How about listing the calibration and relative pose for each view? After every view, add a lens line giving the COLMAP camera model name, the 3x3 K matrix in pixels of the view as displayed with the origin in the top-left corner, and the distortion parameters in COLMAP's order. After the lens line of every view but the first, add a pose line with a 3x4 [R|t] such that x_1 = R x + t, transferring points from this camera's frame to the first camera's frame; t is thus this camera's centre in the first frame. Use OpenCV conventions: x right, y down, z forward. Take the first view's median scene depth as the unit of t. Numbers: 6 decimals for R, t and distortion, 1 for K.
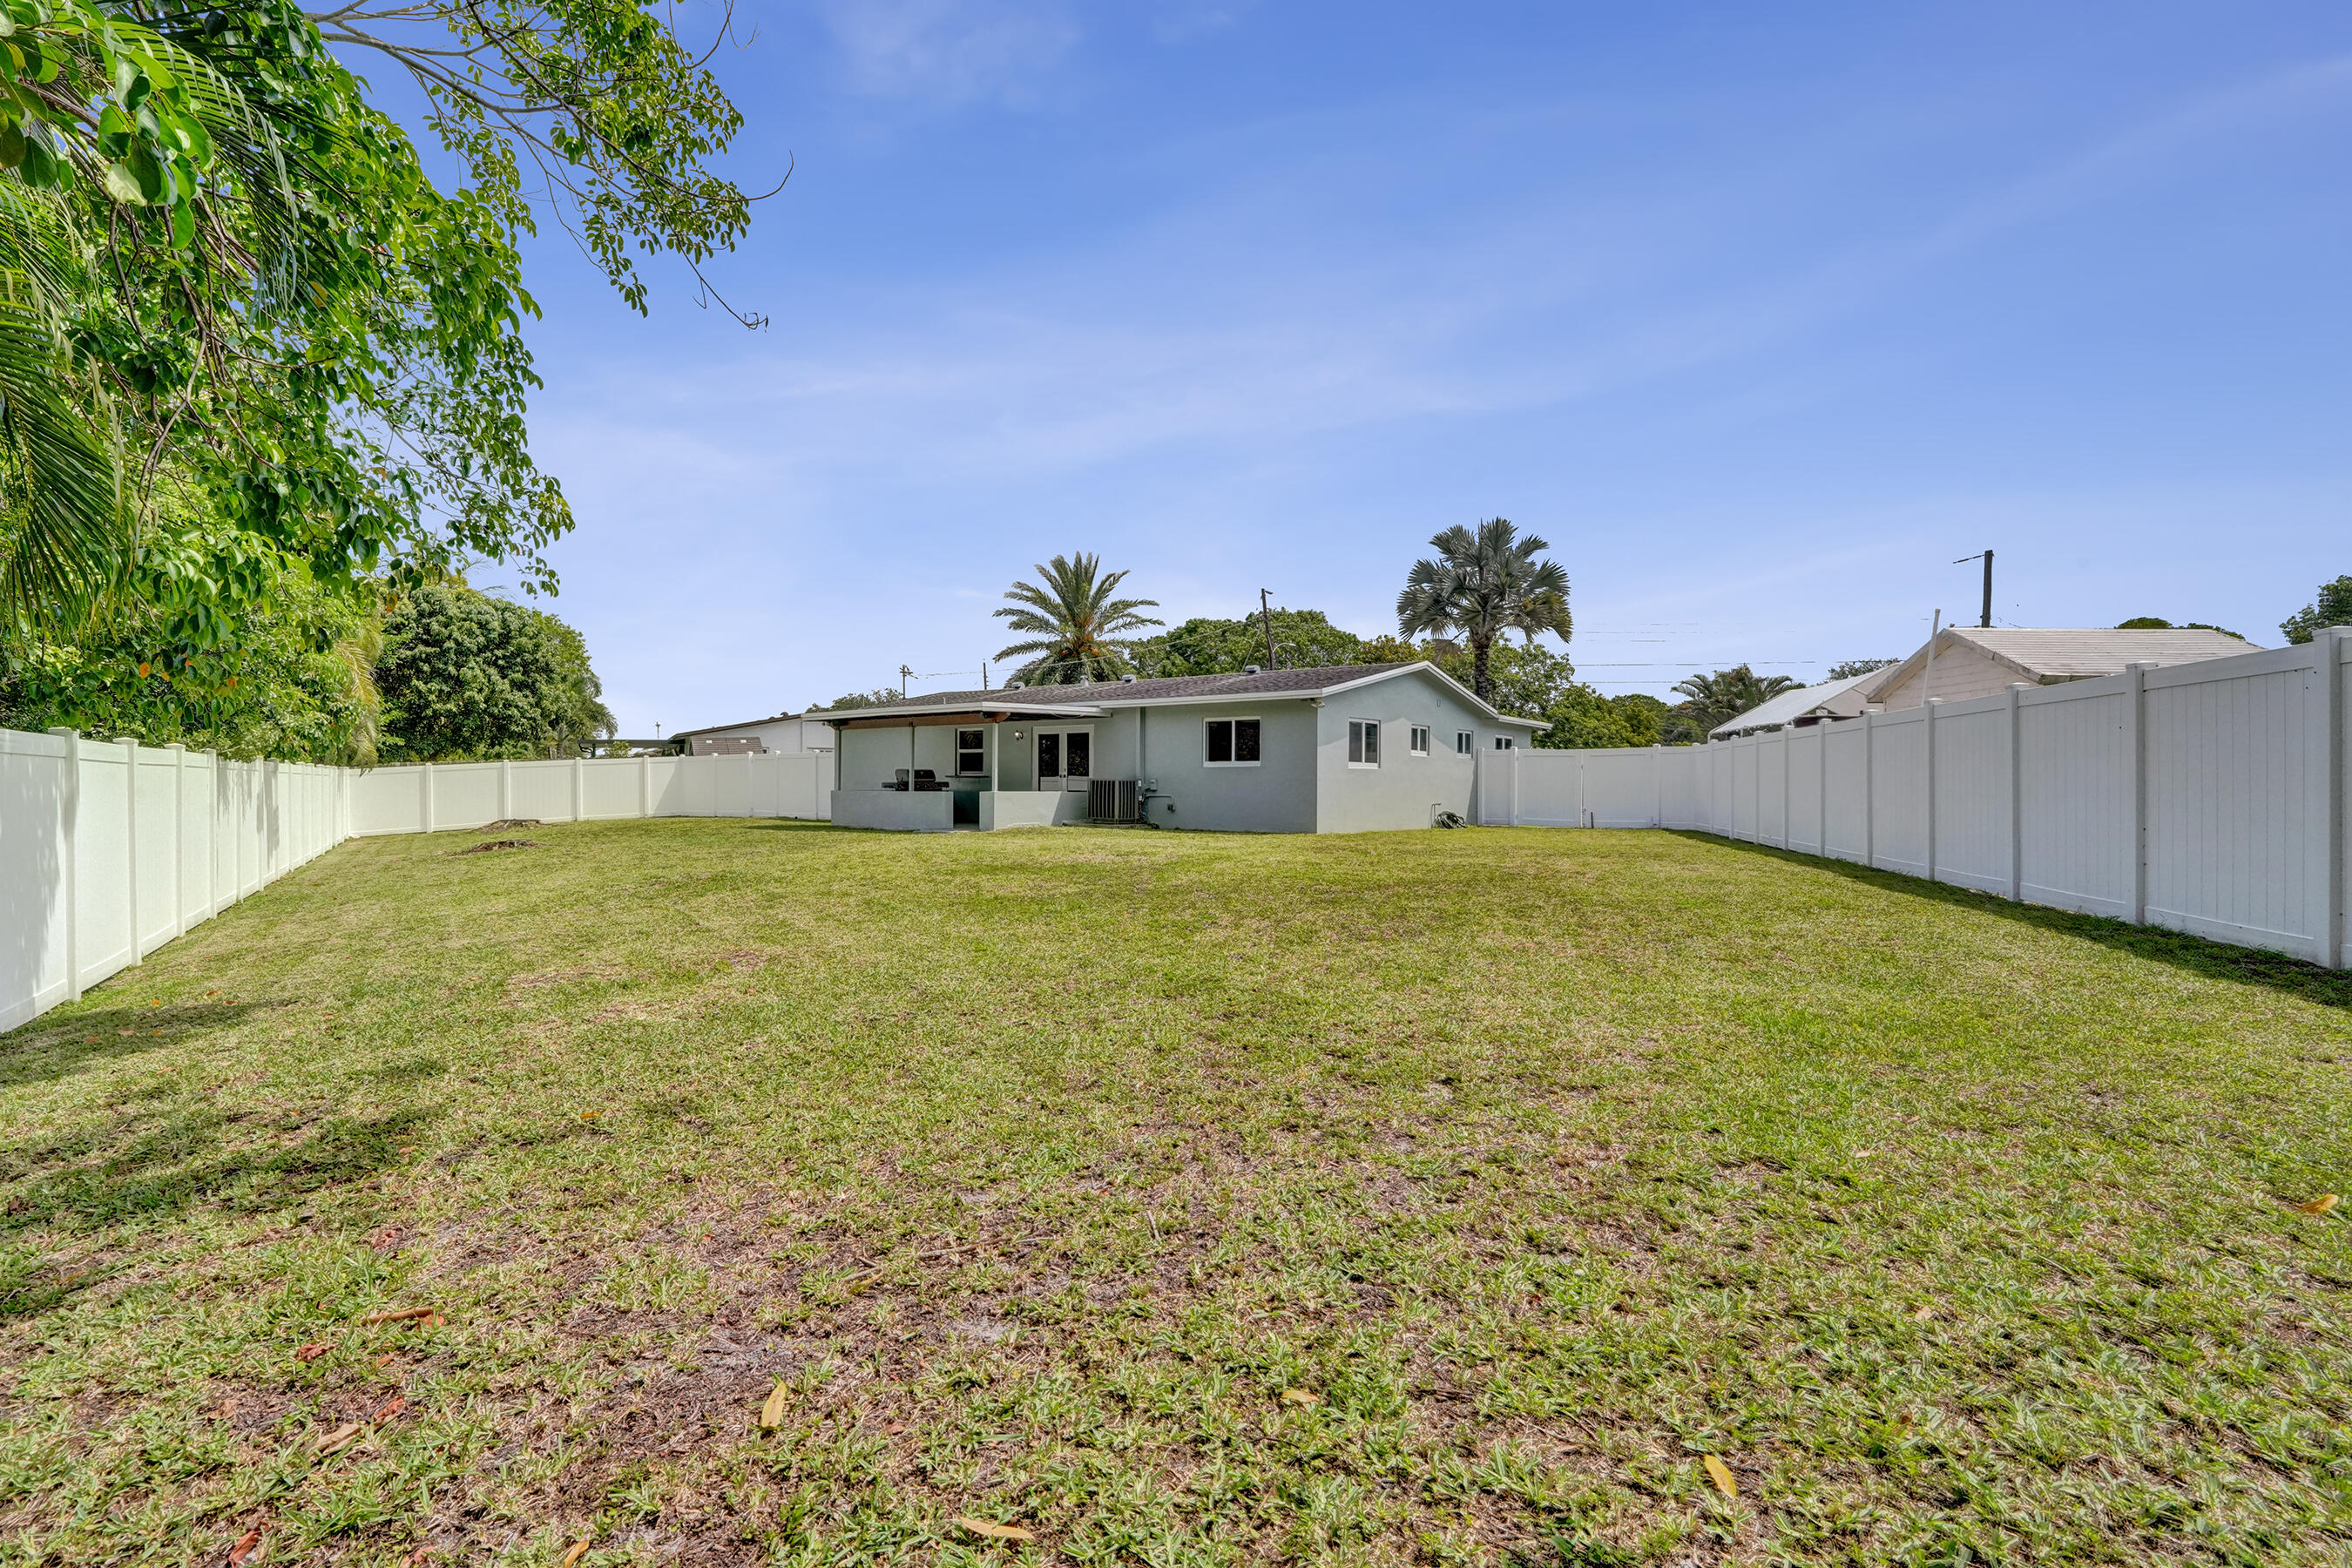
lens RADIAL K [[1051.3, 0, 1166.7], [0, 1051.3, 780.4], [0, 0, 1]] dist [-0.001387, -0.000077]
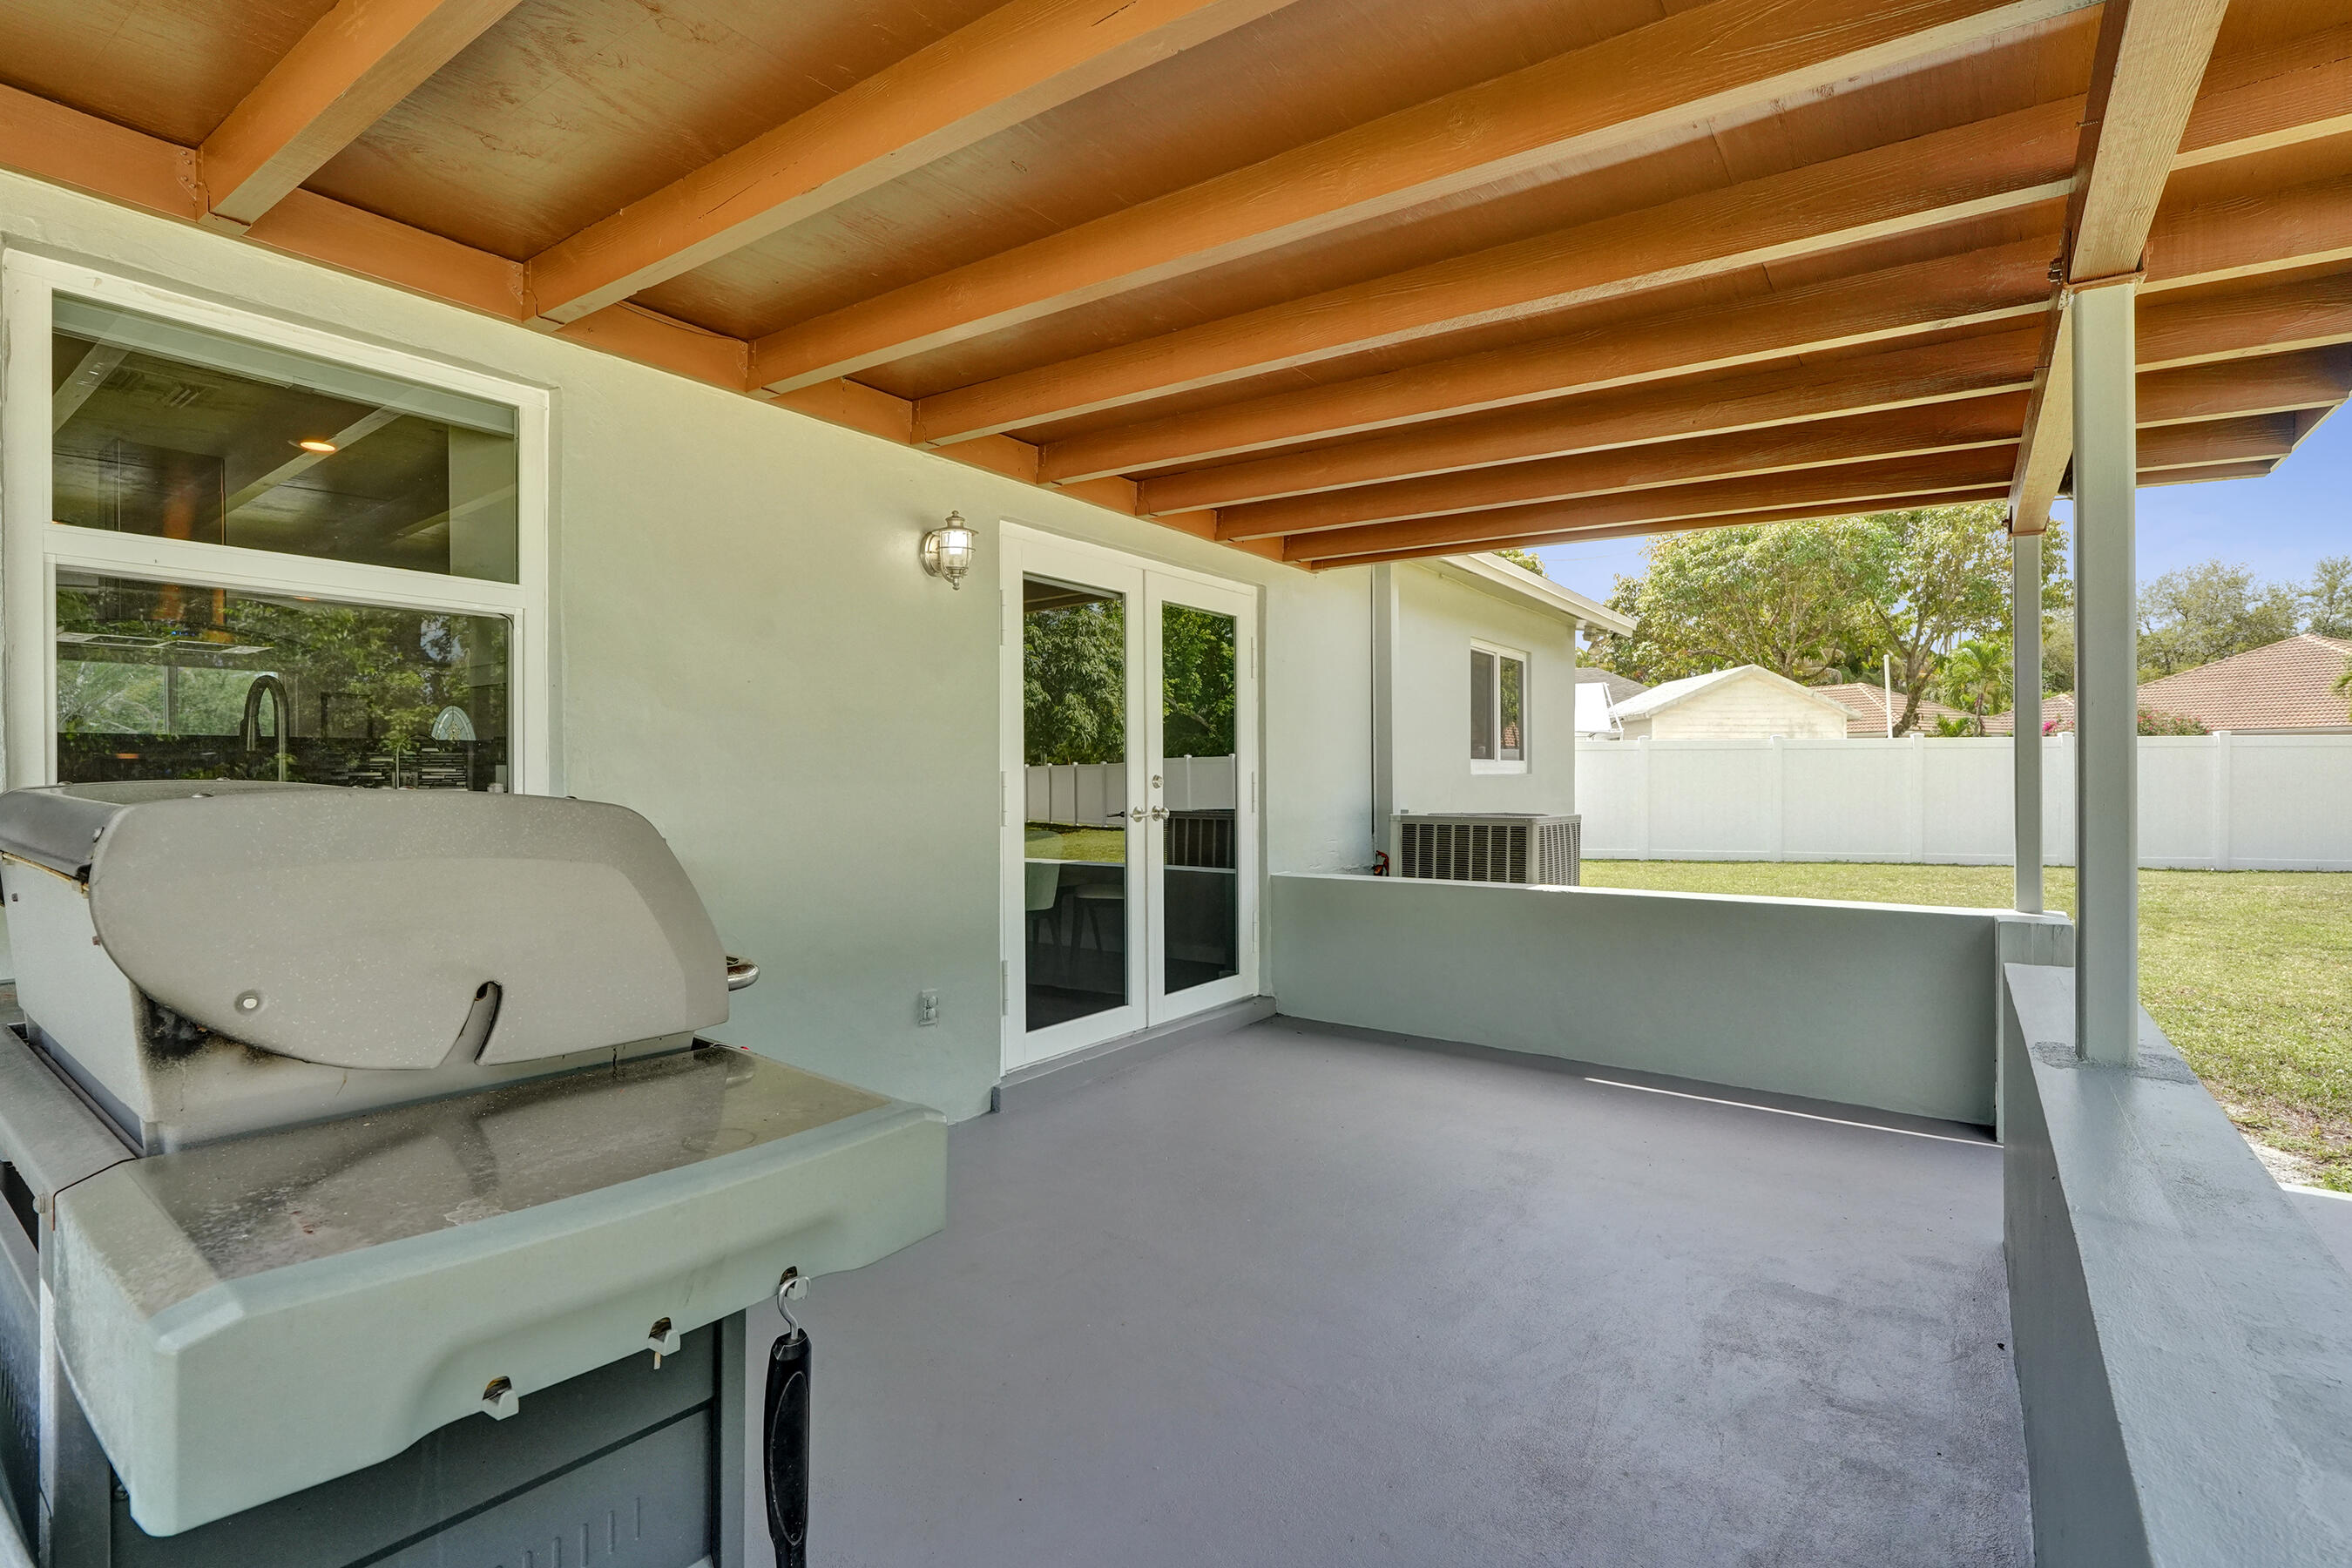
lens RADIAL K [[1103.3, 0, 1182.0], [0, 1103.3, 783.2], [0, 0, 1]] dist [0.000601, 0.000251]
pose [[-0.031388, -0.008472, 0.999471, -0.215510], [0.001589, 0.999962, 0.008526, -0.008297], [-0.999506, 0.001856, -0.031373, 0.702172]]
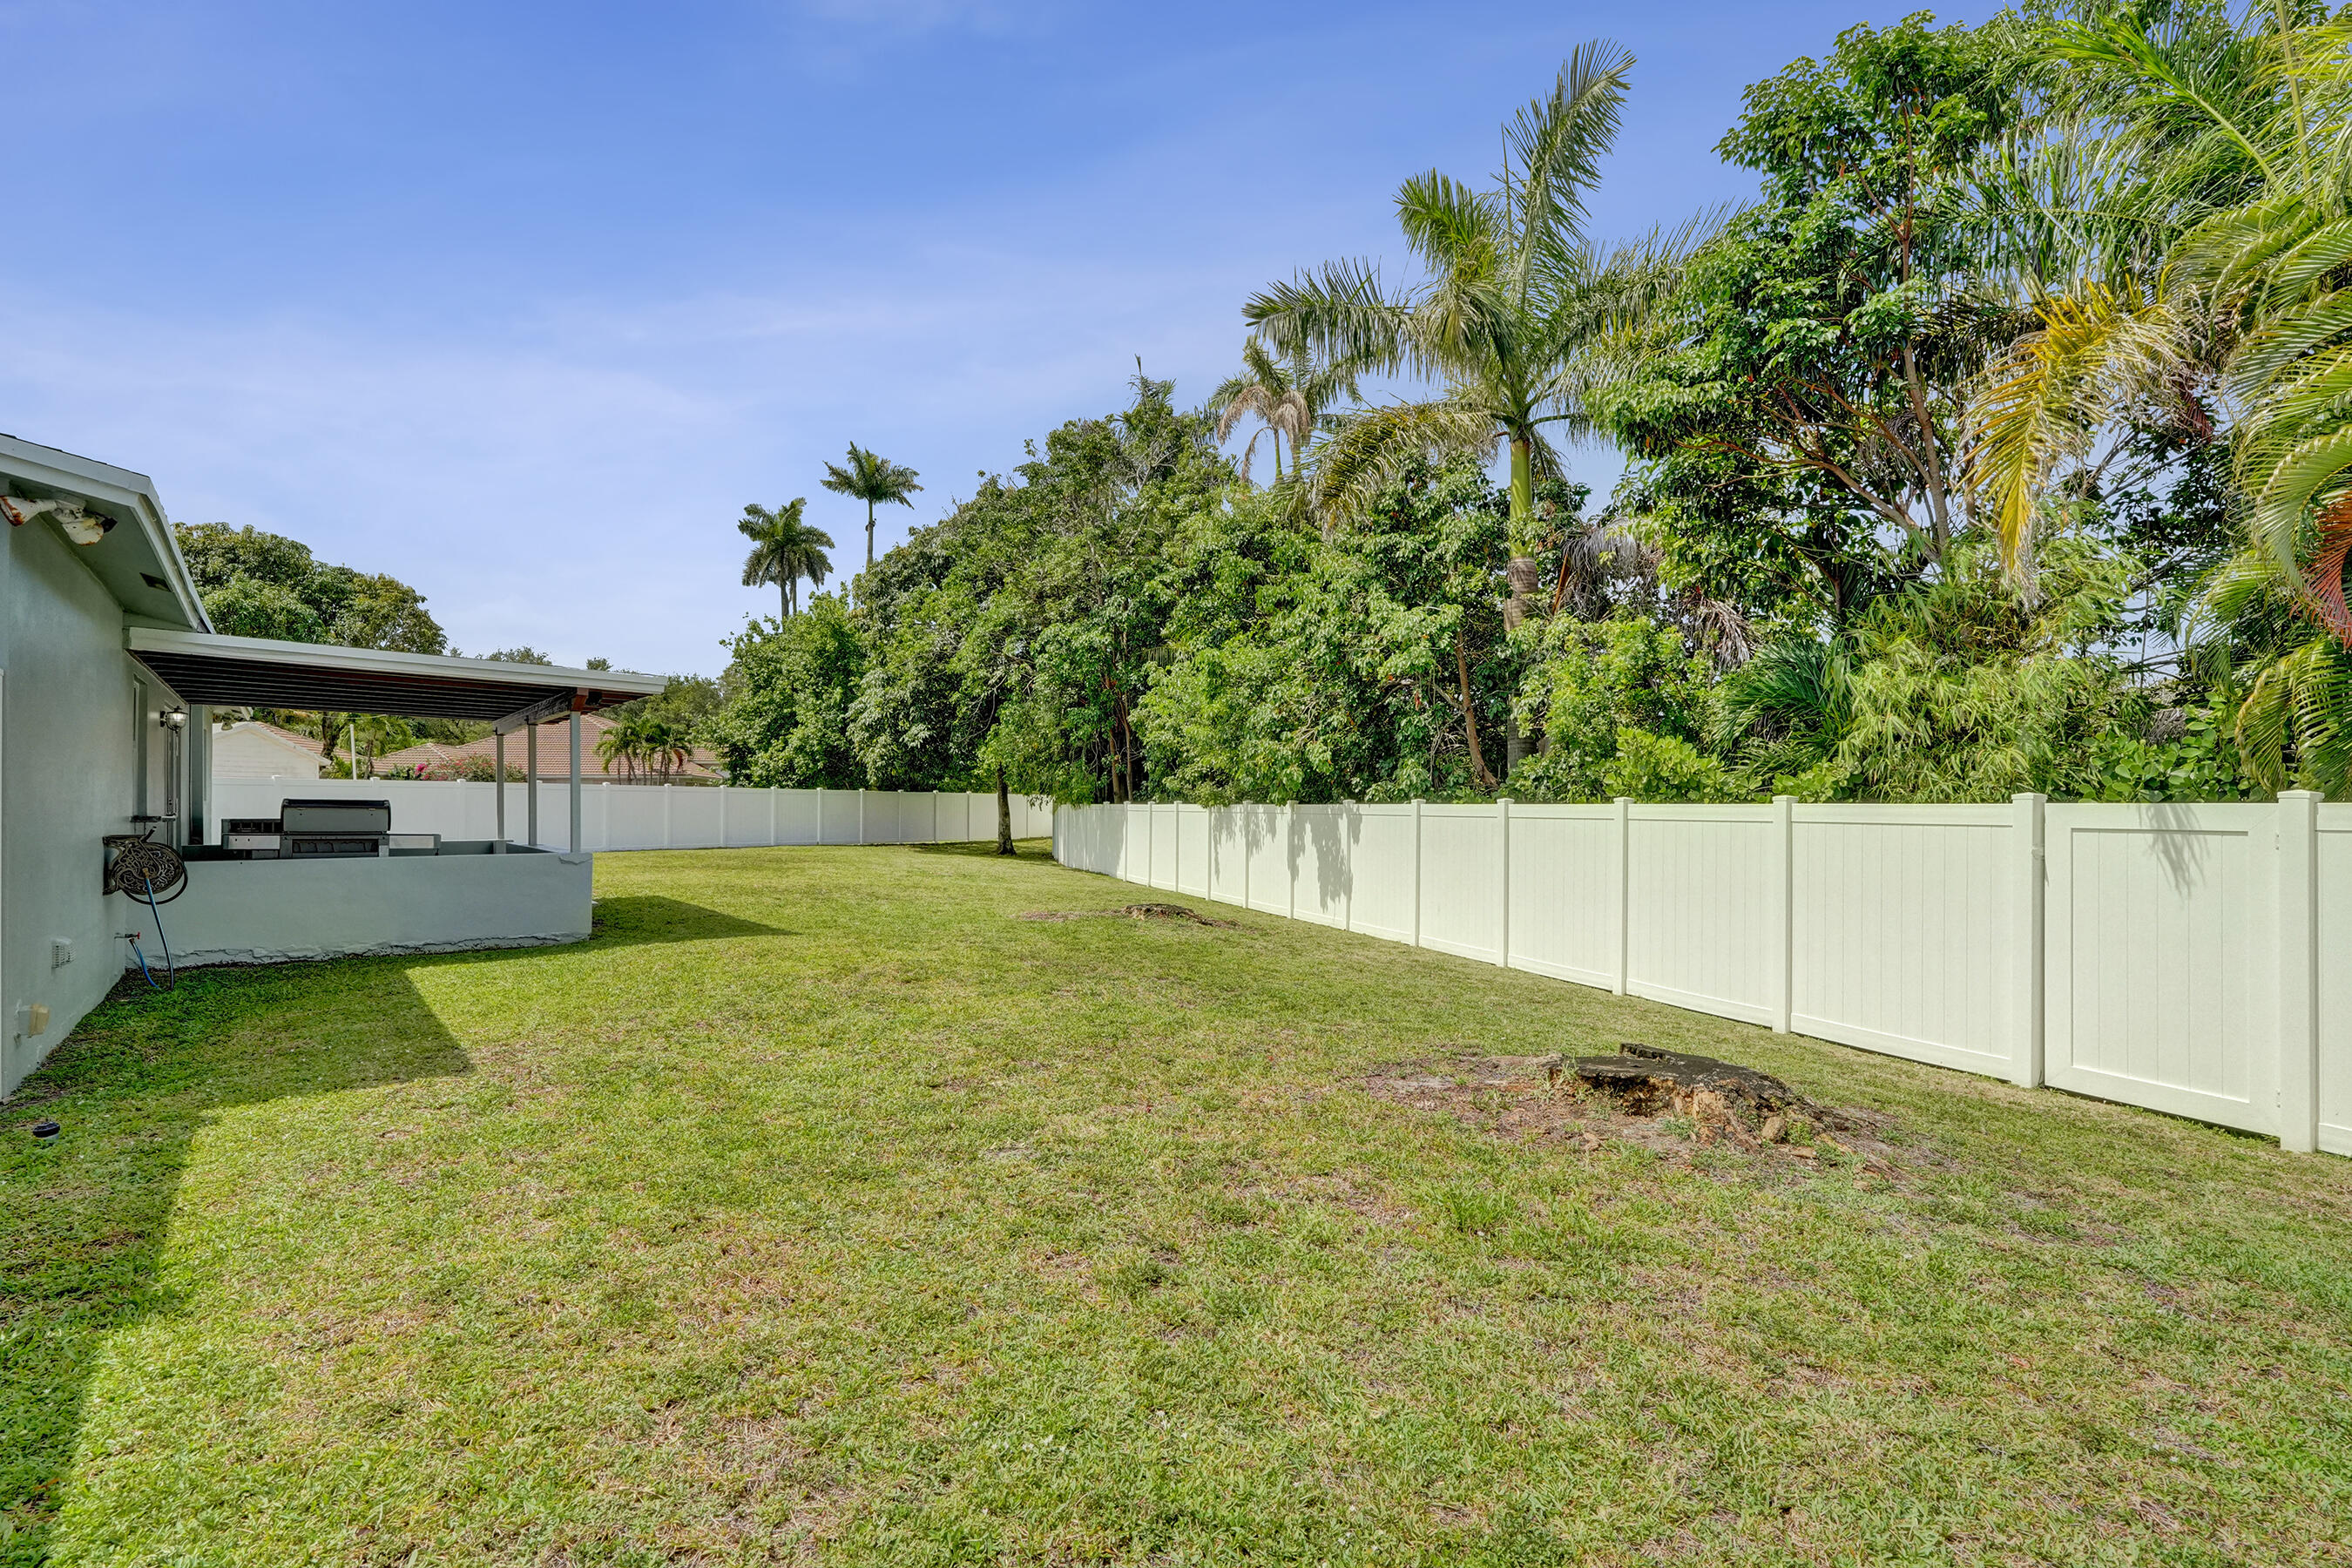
lens RADIAL K [[1067.6, 0, 1187.9], [0, 1067.6, 813.8], [0, 0, 1]] dist [0.000340, 0.000038]
pose [[-0.973076, -0.002725, 0.230466, -0.456056], [-0.001125, 0.999974, 0.007074, -0.006481], [-0.230480, 0.006625, -0.973055, 0.953362]]
